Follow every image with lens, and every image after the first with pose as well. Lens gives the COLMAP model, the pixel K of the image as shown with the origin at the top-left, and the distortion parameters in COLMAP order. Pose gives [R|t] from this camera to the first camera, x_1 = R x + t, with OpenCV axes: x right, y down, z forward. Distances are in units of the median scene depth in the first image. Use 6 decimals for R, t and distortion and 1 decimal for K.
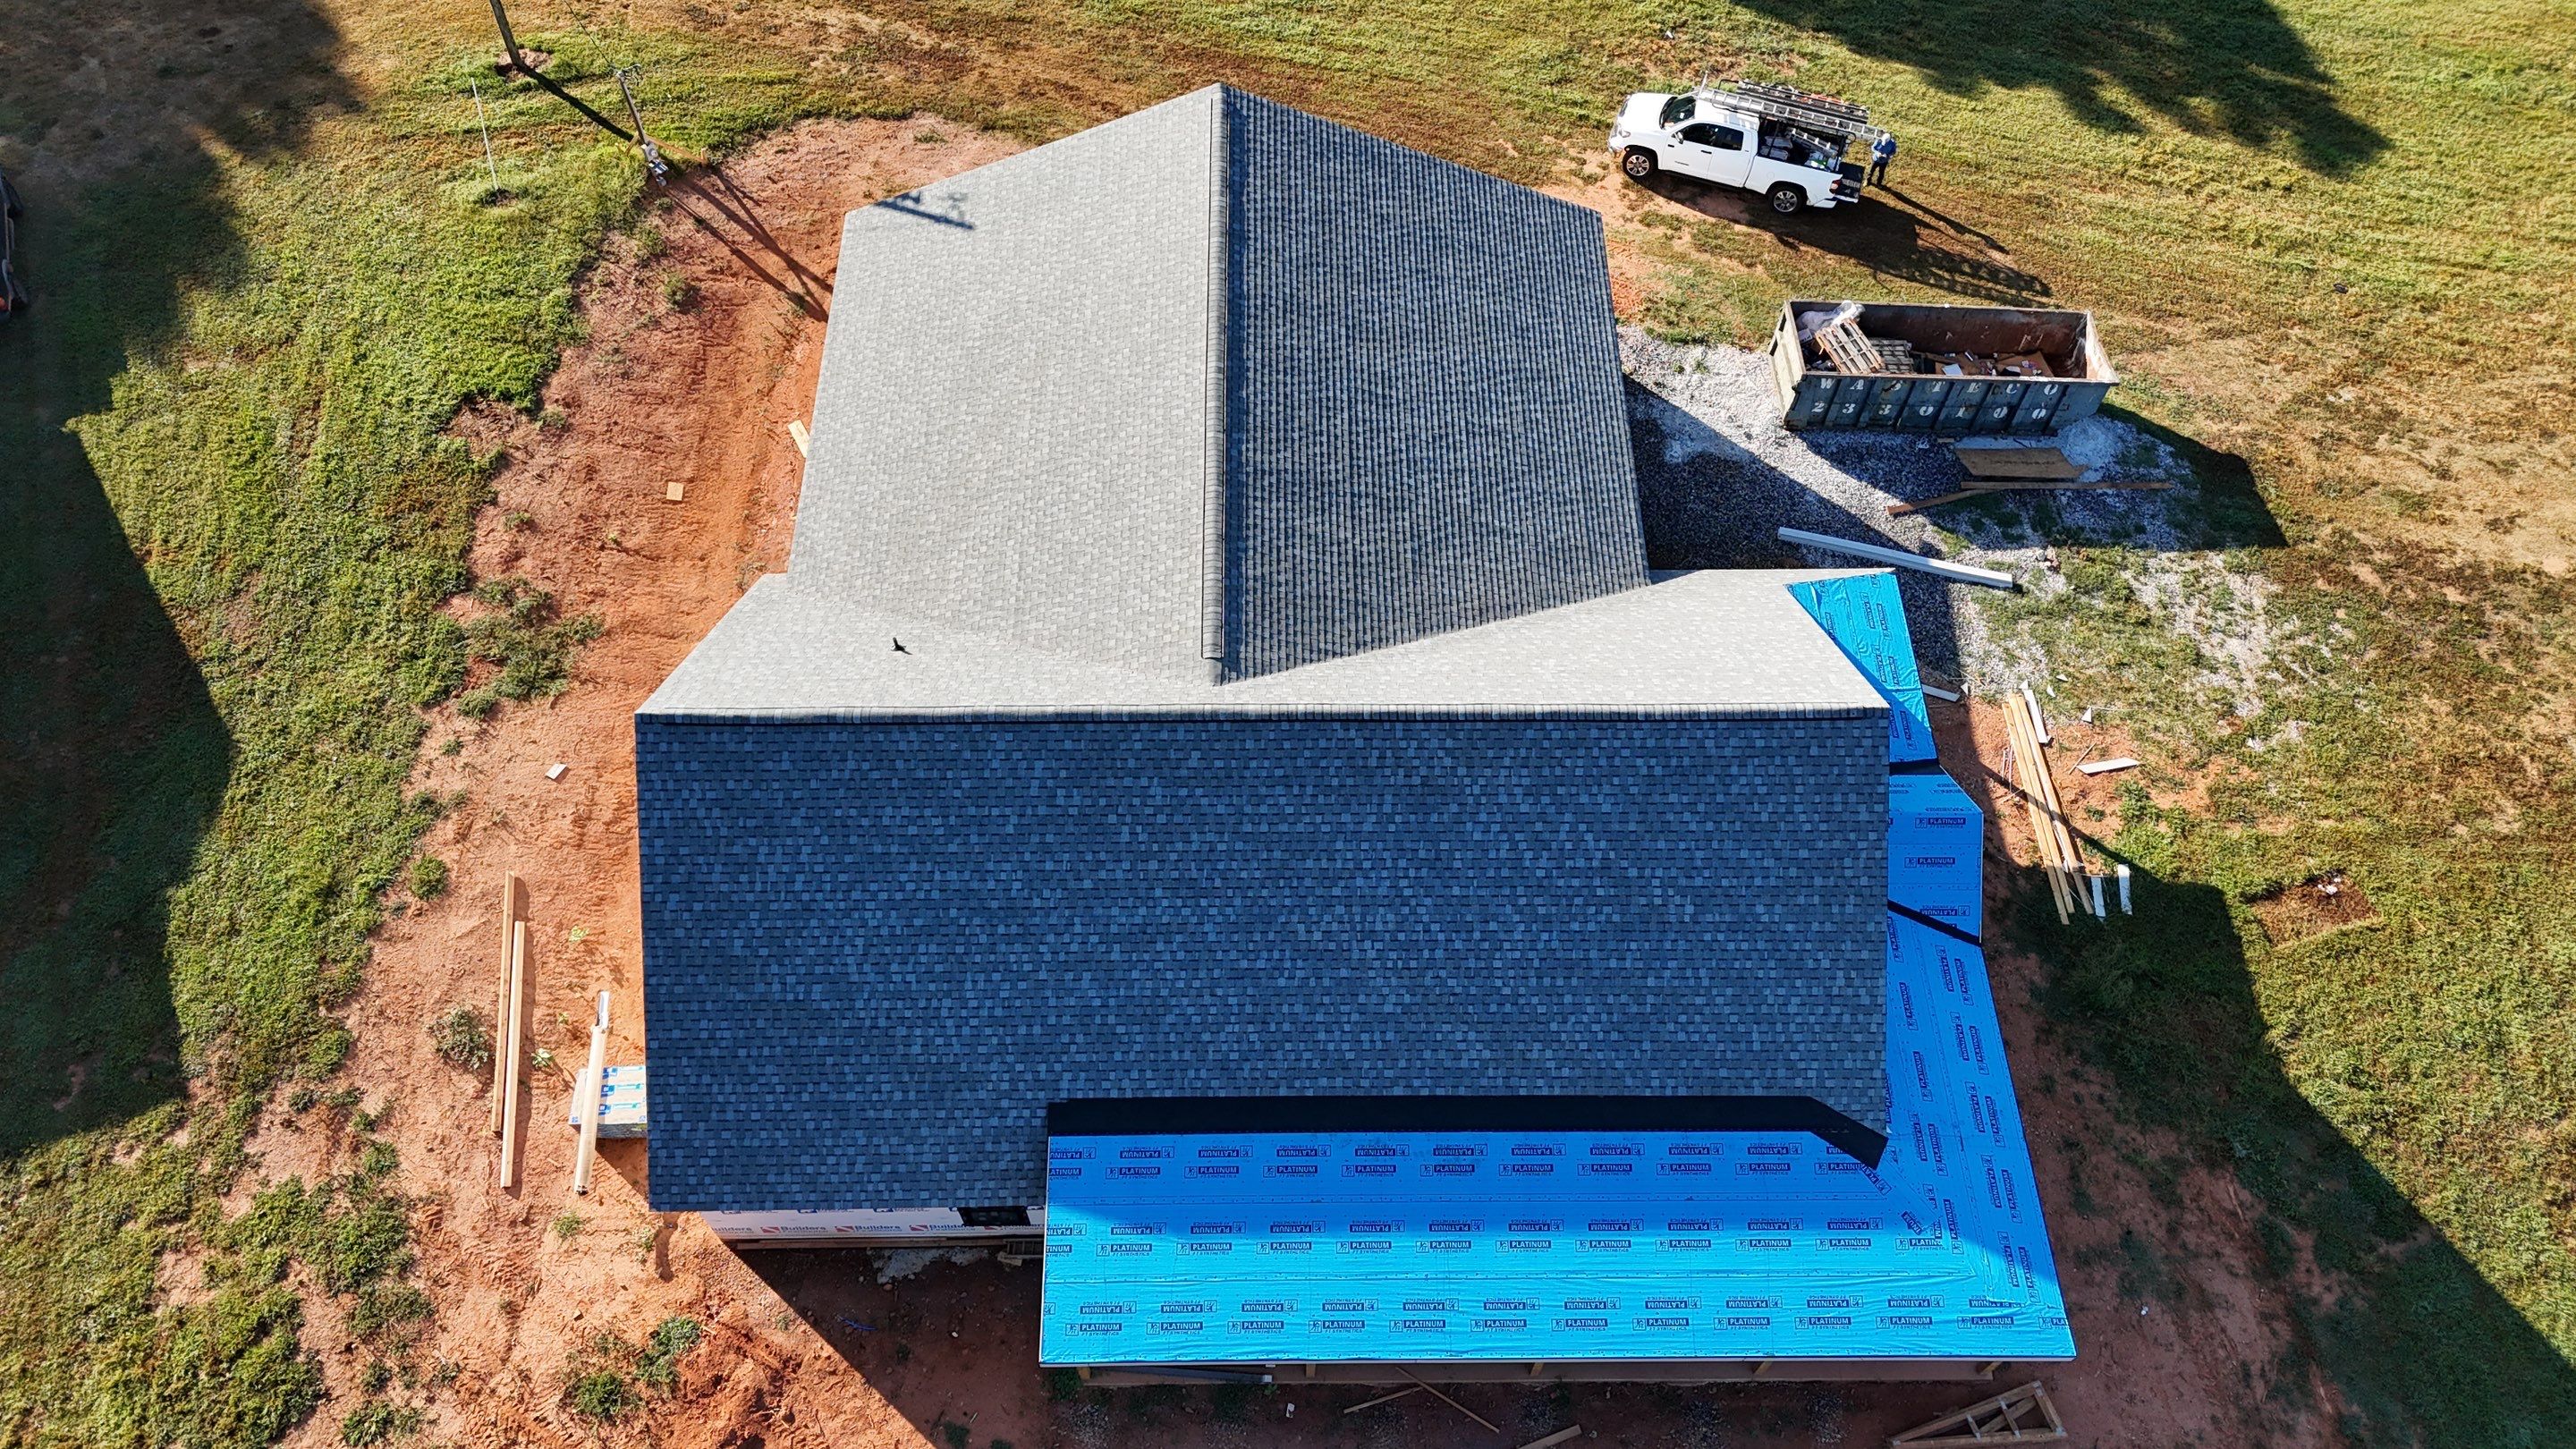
lens RADIAL K [[1858.1, 0, 1300.9], [0, 1858.1, 726.0], [0, 0, 1]] dist [0.083280, -0.074563]
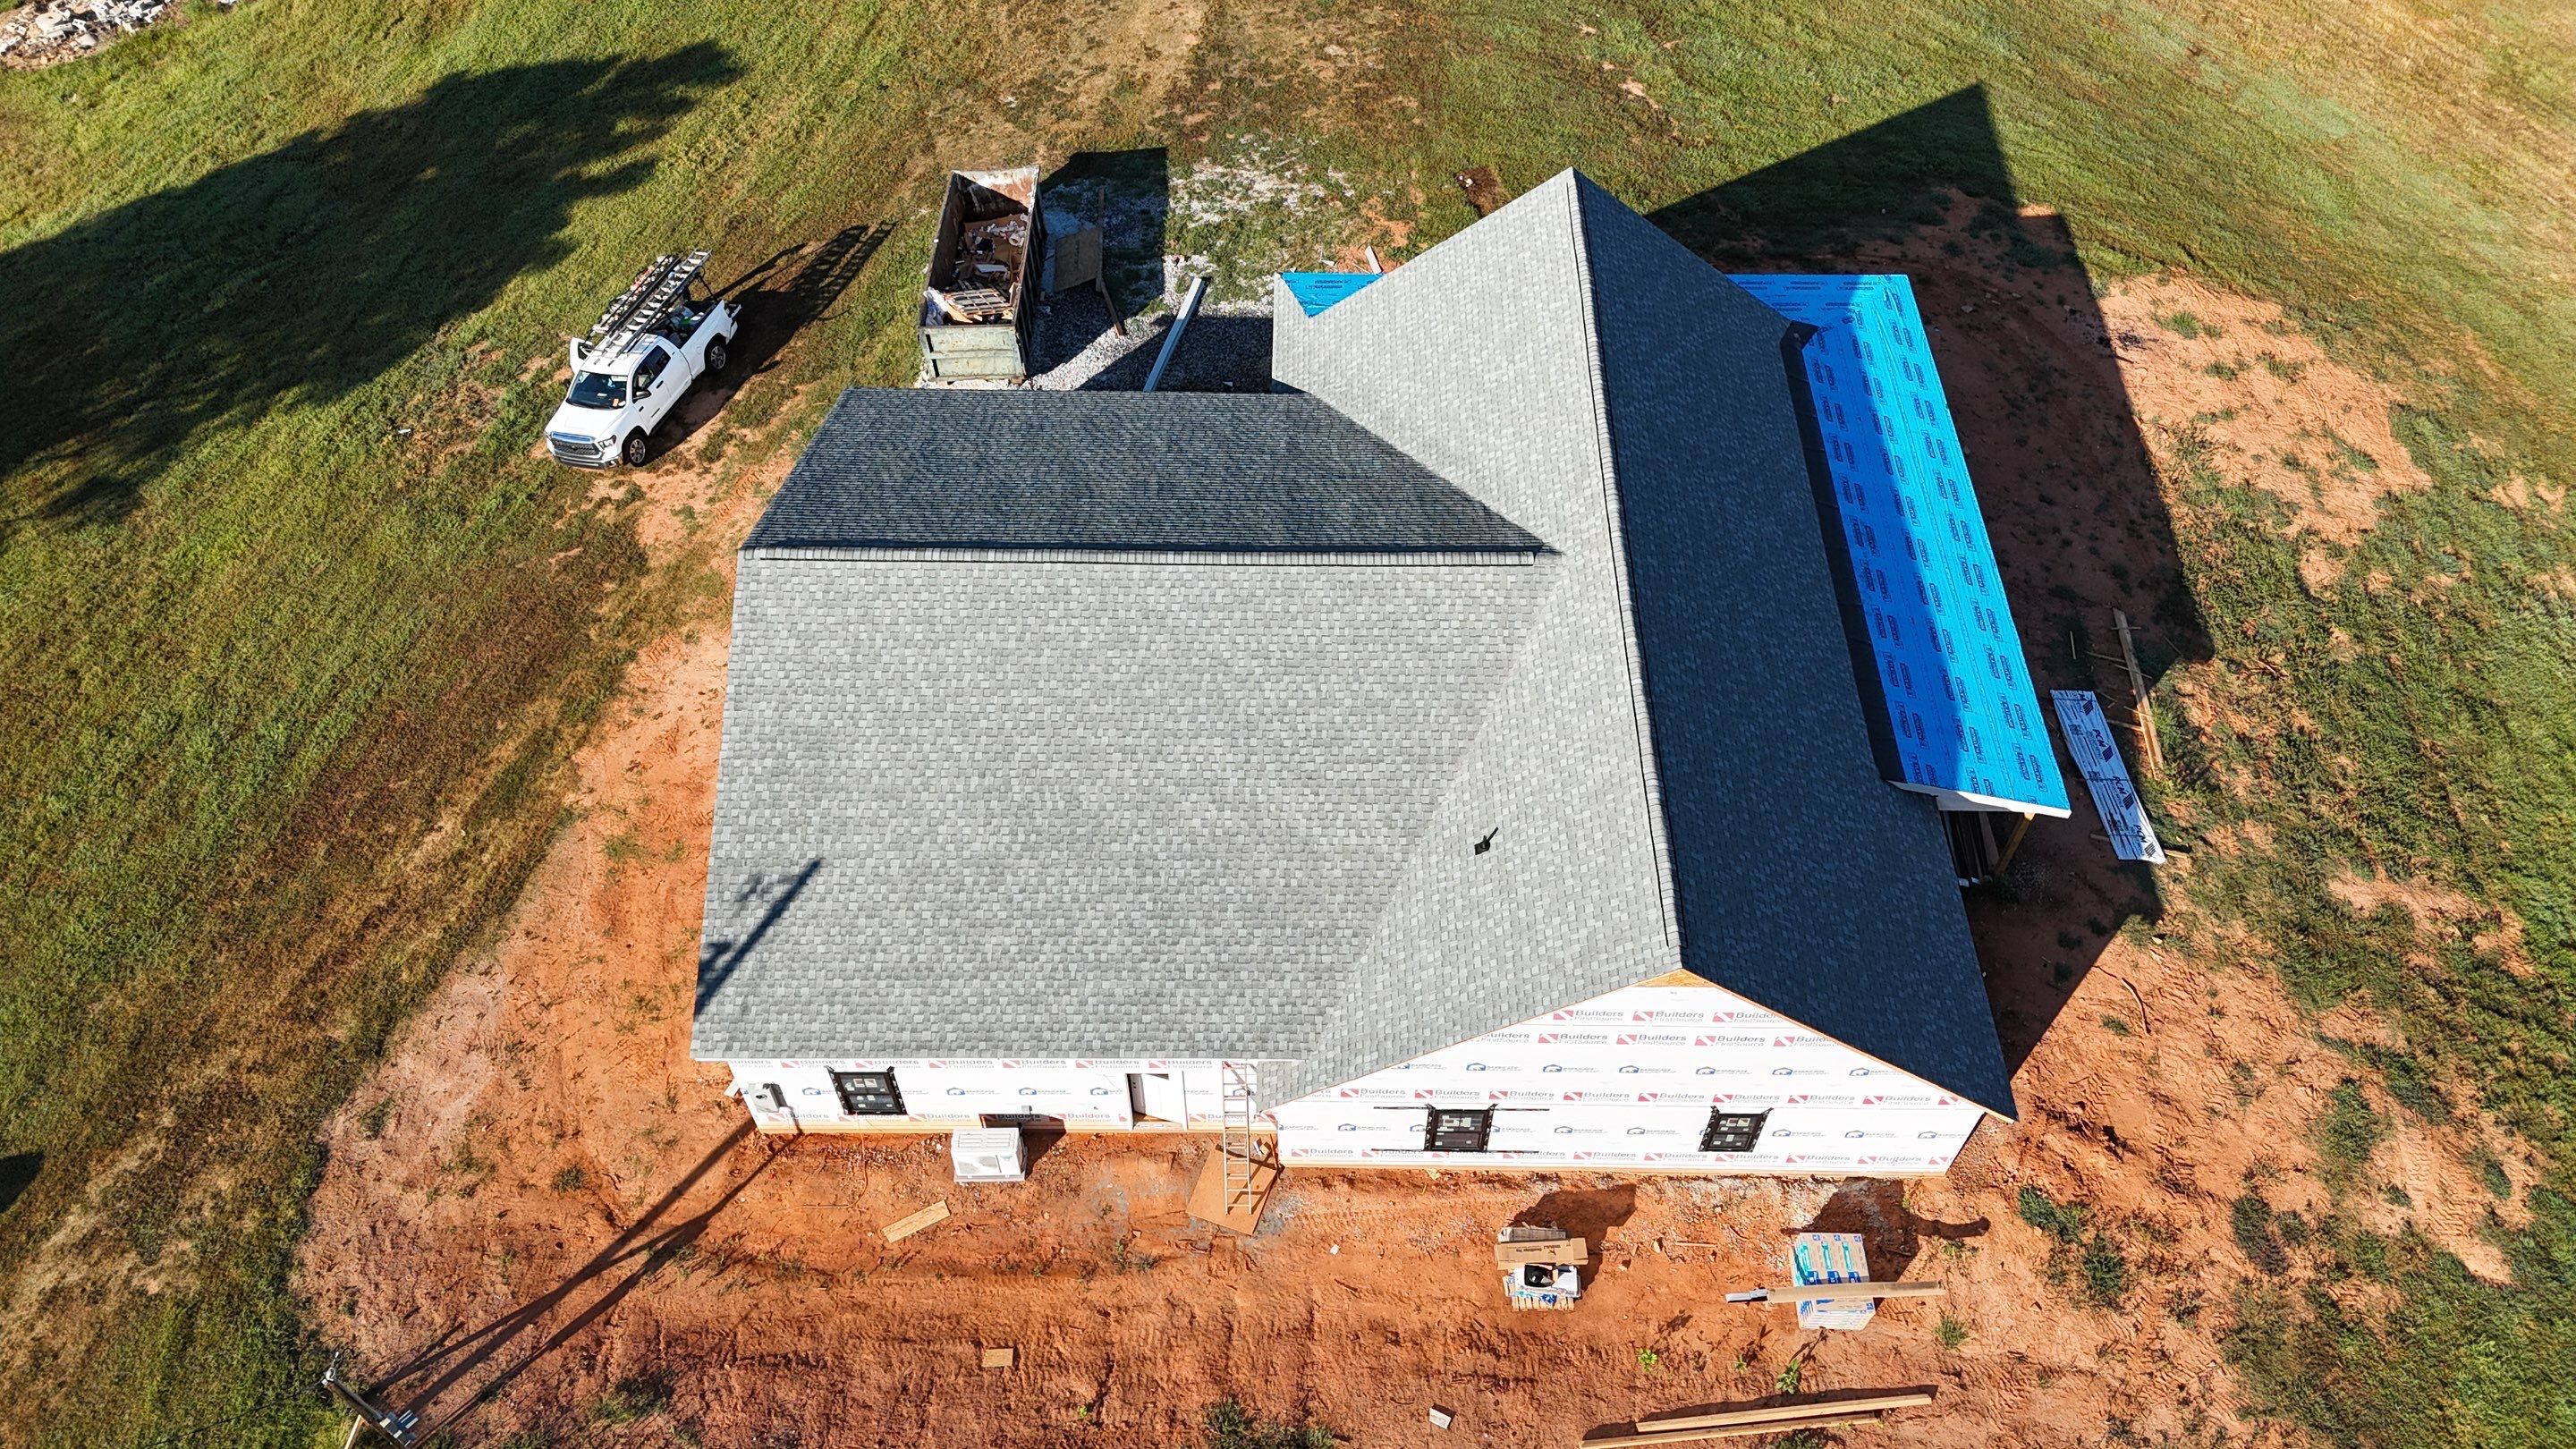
lens RADIAL K [[1858.1, 0, 1300.9], [0, 1858.1, 726.0], [0, 0, 1]] dist [0.083280, -0.074563]
pose [[0.020177, -0.790765, 0.611788, -0.584211], [0.841709, 0.343662, 0.416439, -0.419816], [-0.539554, 0.506545, 0.672528, 0.285552]]
